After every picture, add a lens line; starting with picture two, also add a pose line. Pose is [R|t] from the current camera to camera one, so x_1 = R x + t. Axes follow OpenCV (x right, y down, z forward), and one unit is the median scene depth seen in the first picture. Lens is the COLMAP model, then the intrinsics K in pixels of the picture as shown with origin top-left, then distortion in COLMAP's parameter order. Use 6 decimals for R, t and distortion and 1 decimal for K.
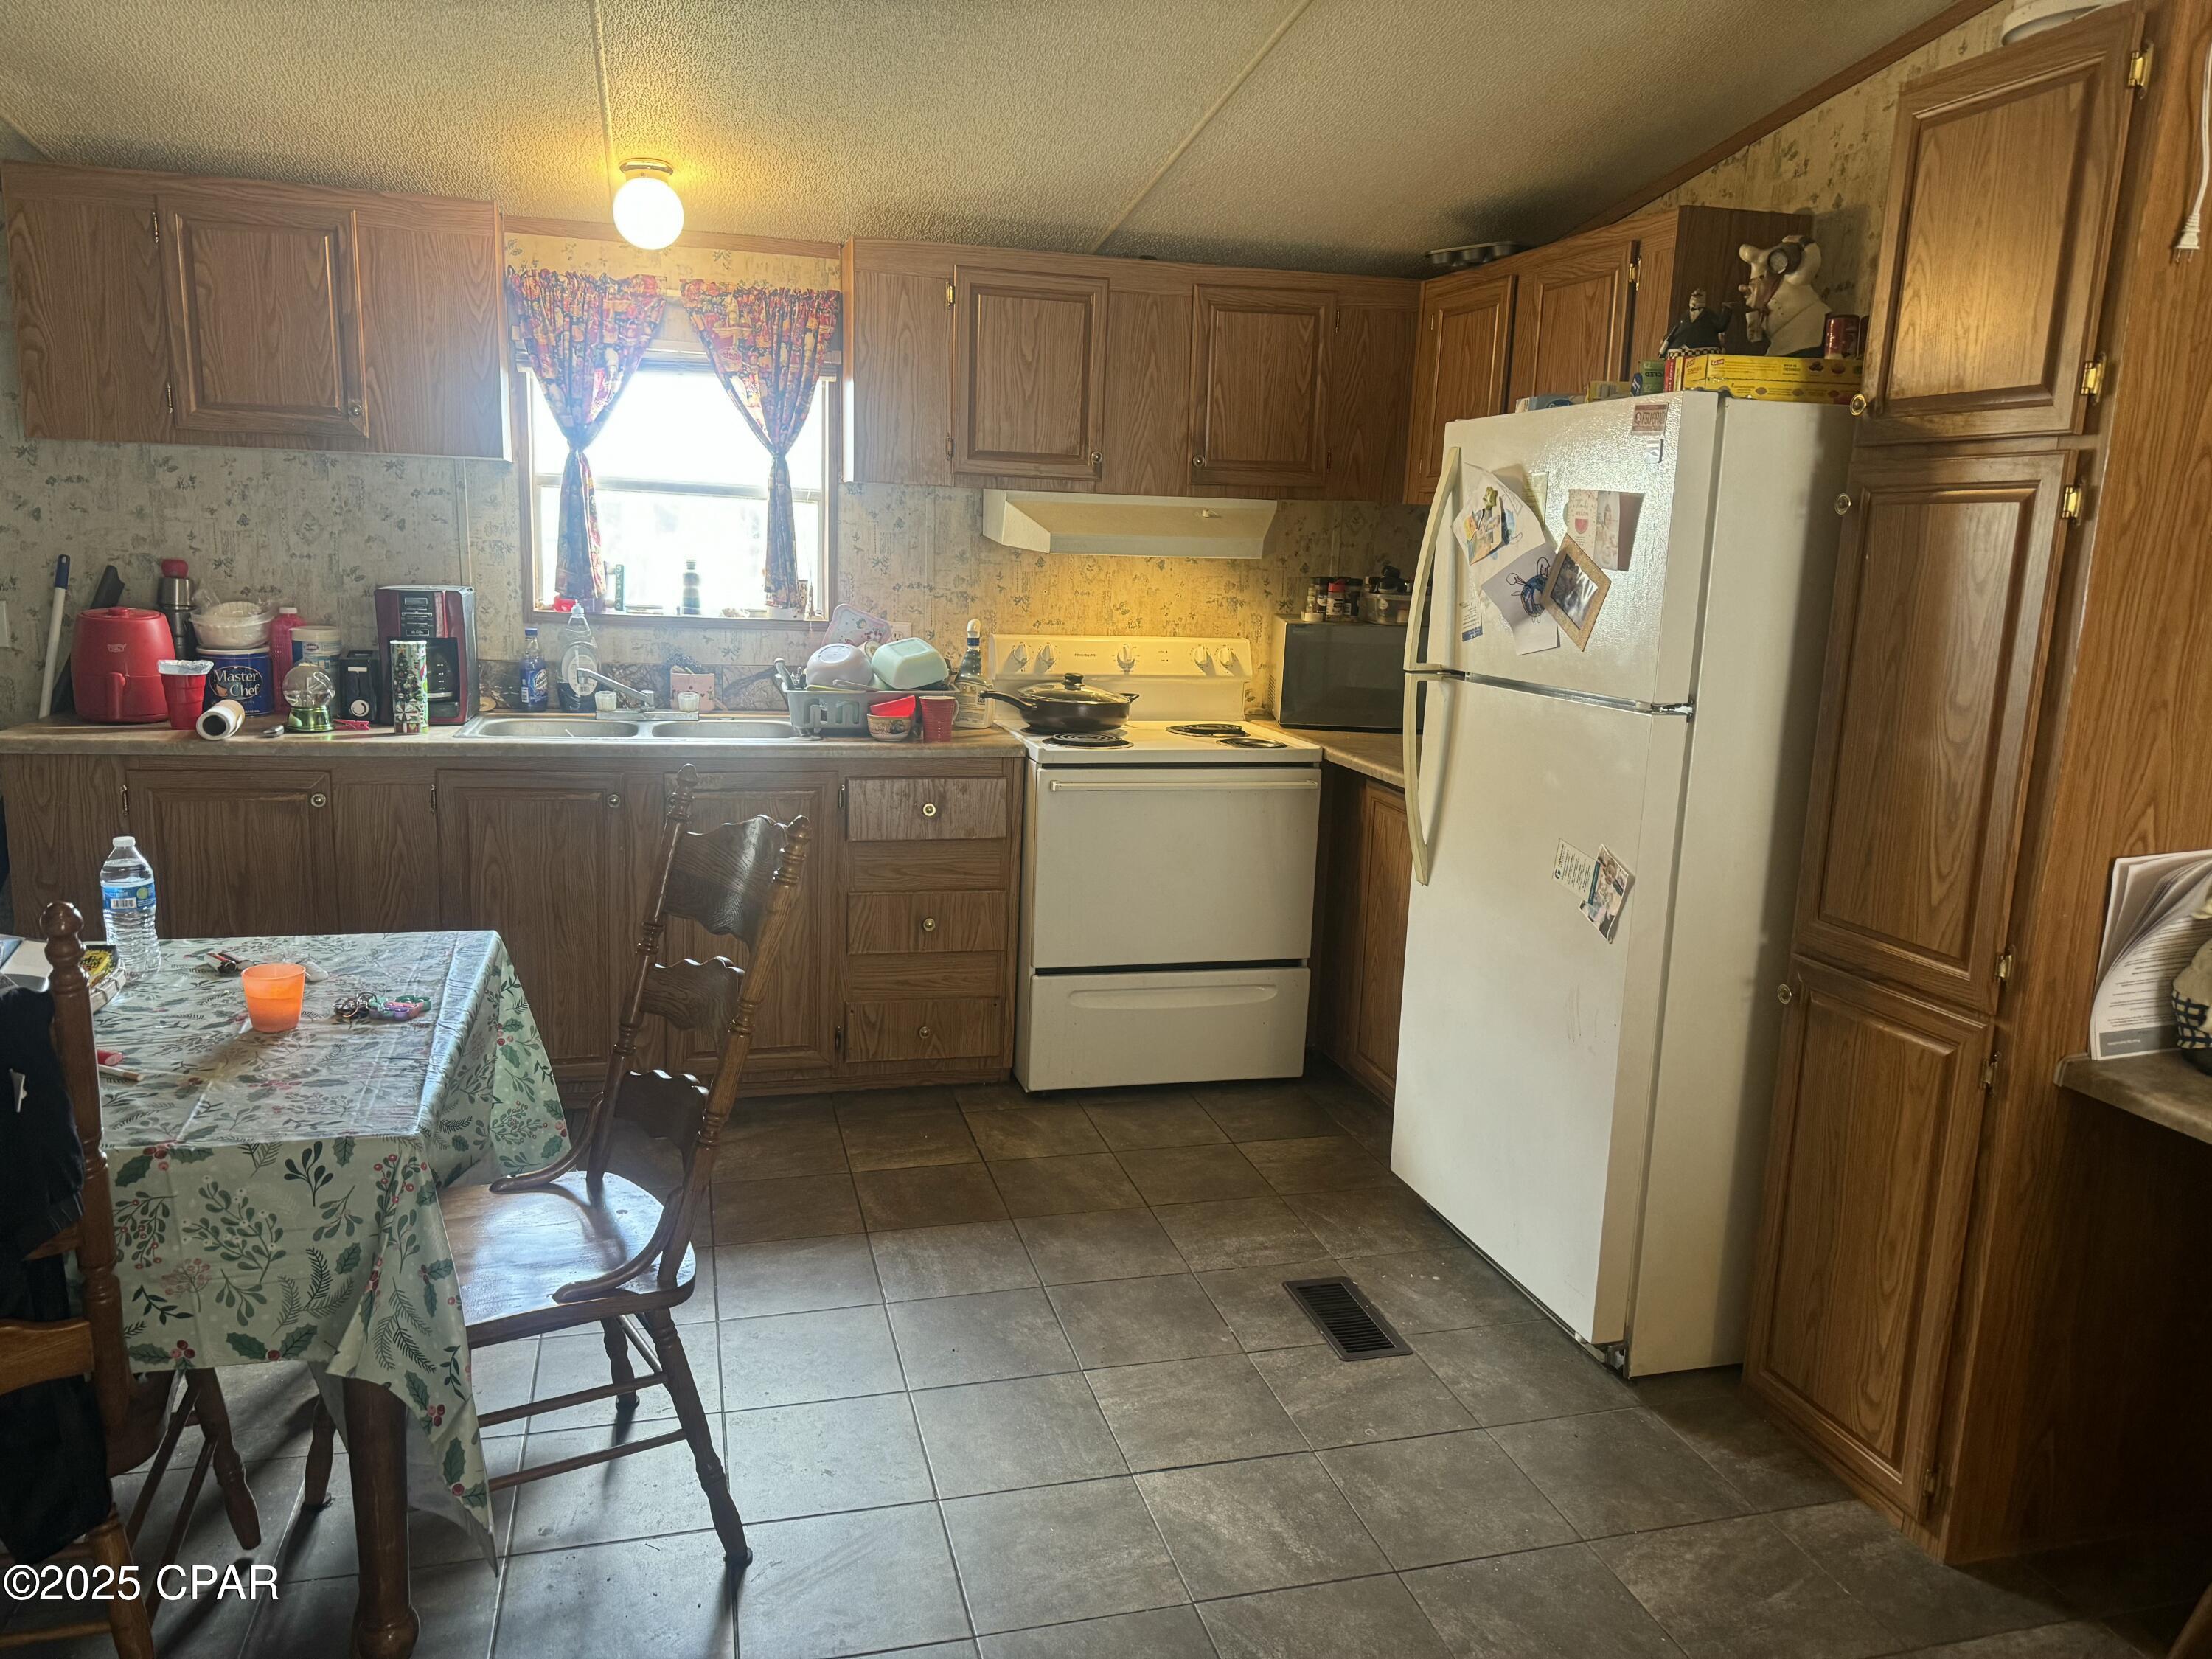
lens RADIAL K [[1574.8, 0, 1096.7], [0, 1574.8, 863.3], [0, 0, 1]] dist [0.013435, -0.000628]
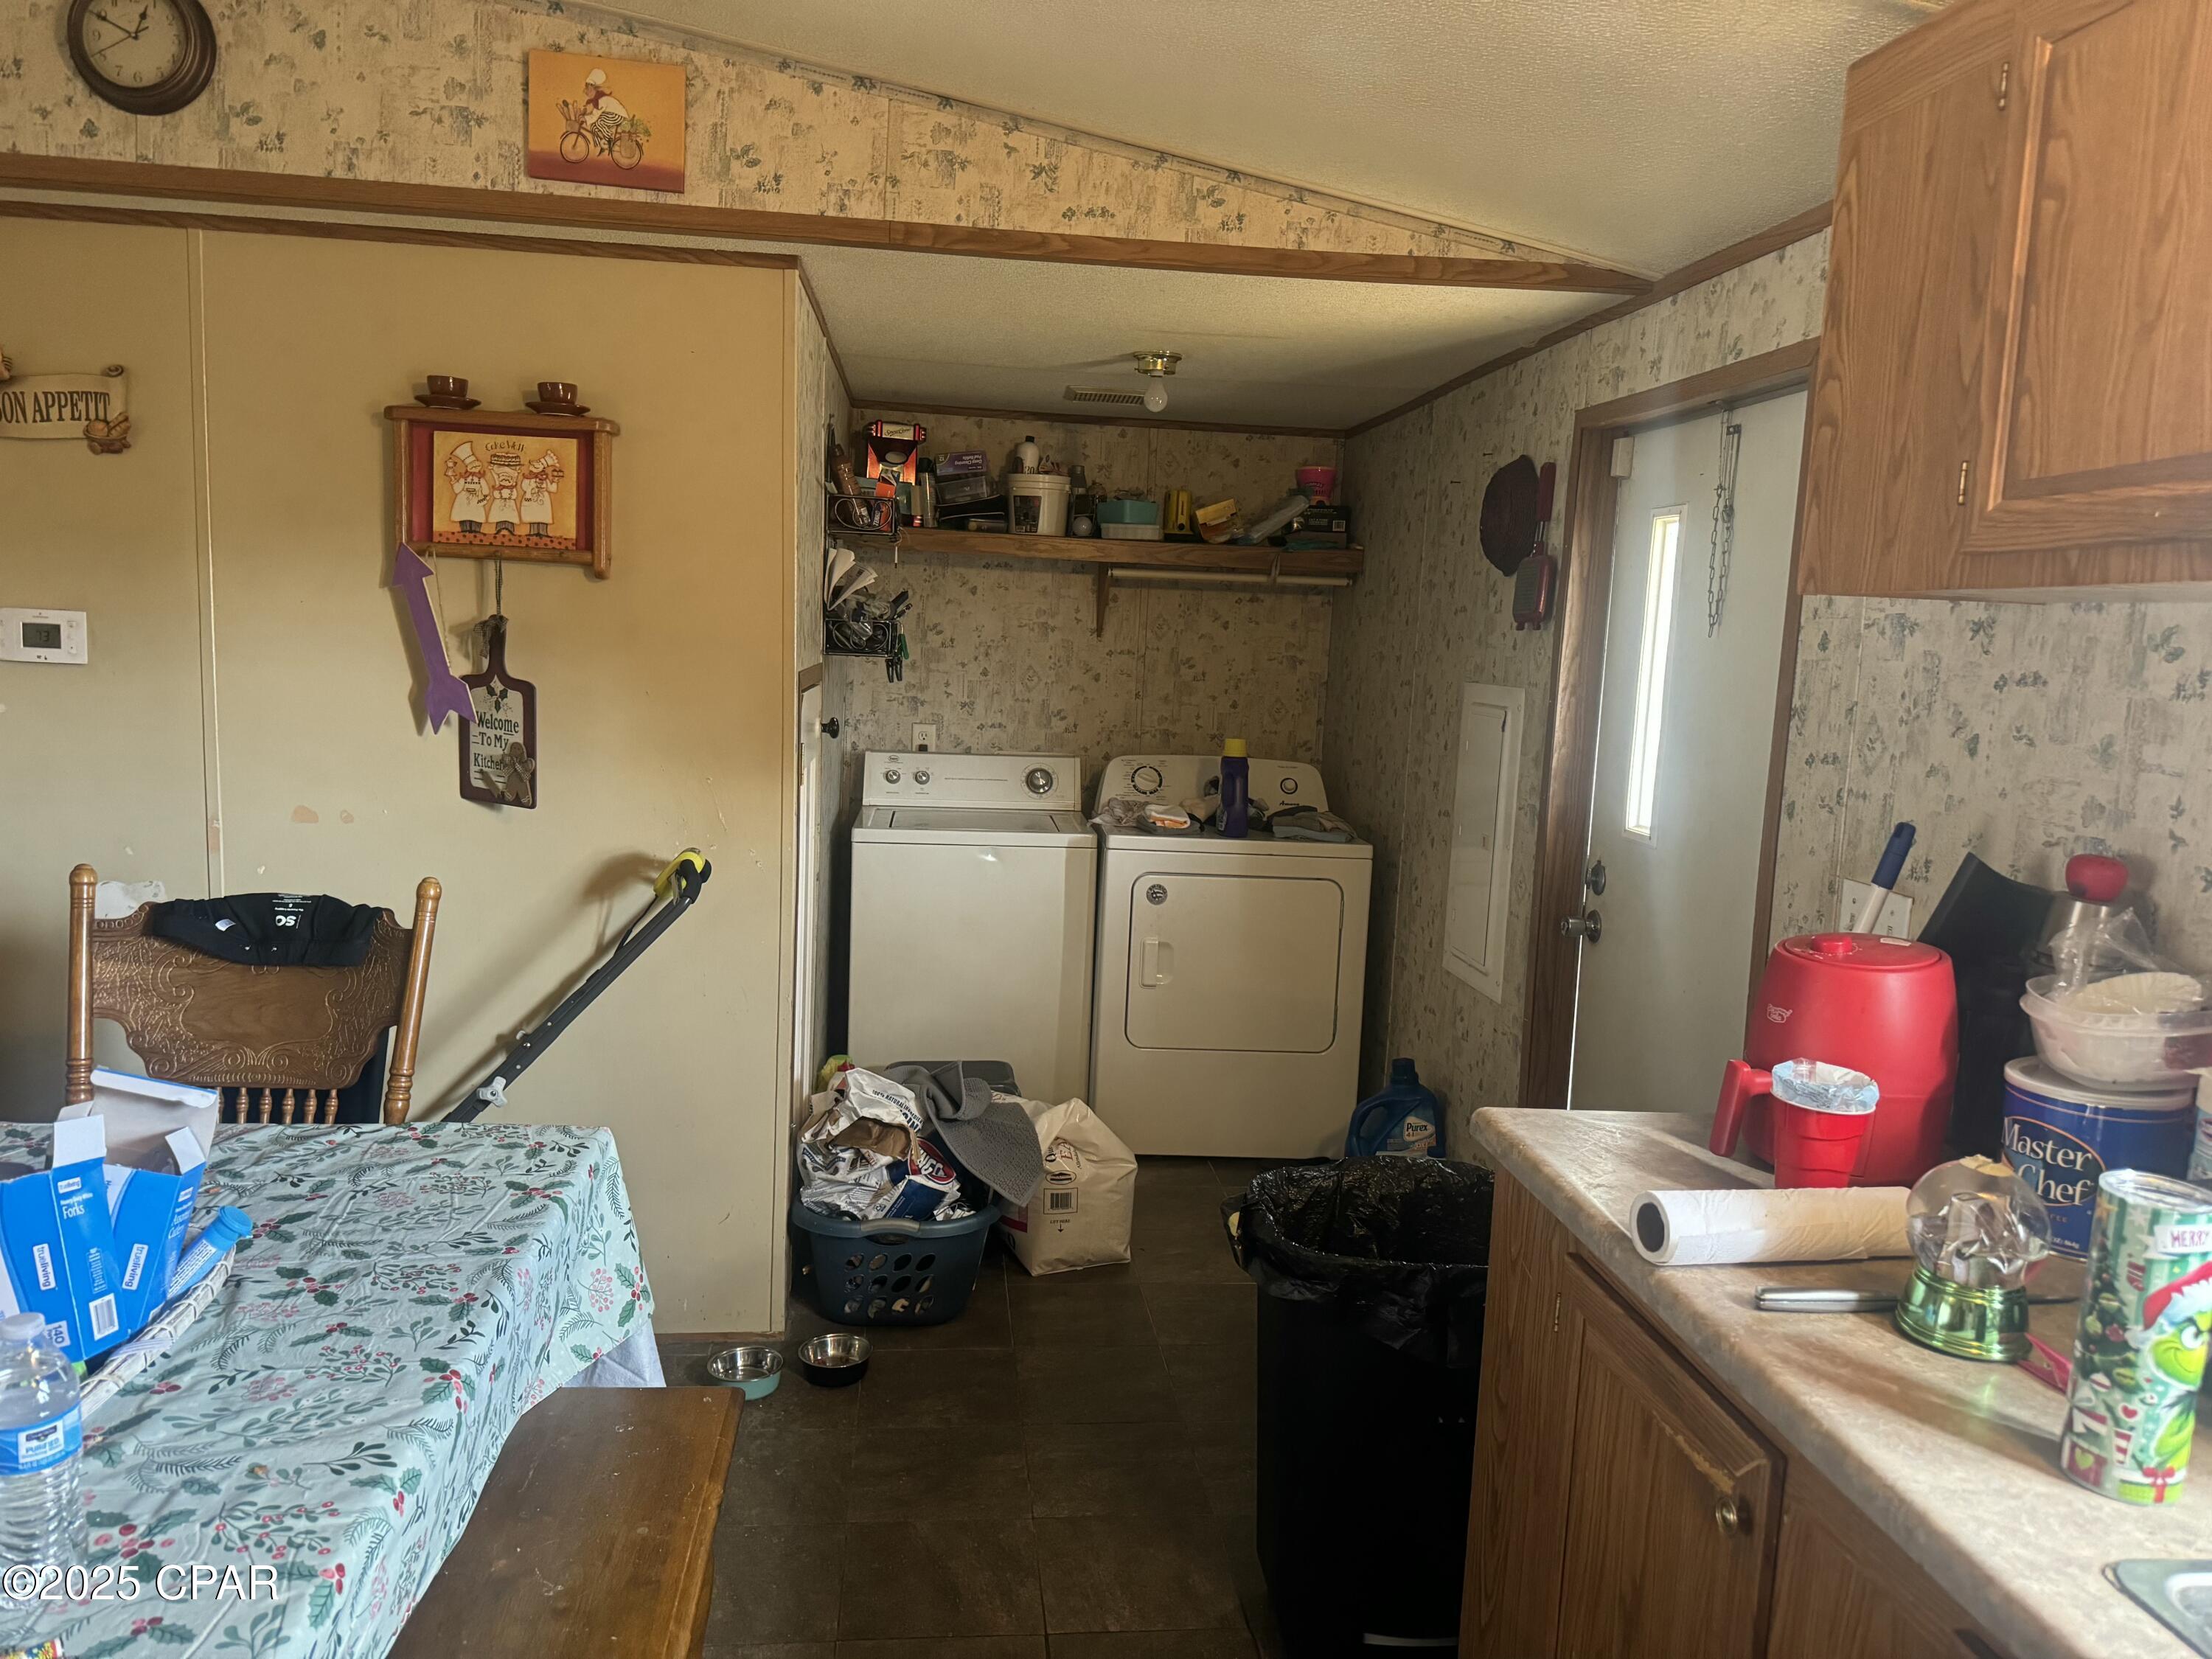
lens RADIAL K [[1574.8, 0, 1097.5], [0, 1574.8, 820.4], [0, 0, 1]] dist [0.013435, -0.000628]
pose [[-0.137972, 0.071294, -0.987867, -0.112859], [-0.247973, 0.963153, 0.104143, -0.173779], [0.958892, 0.259333, -0.115209, 0.763178]]
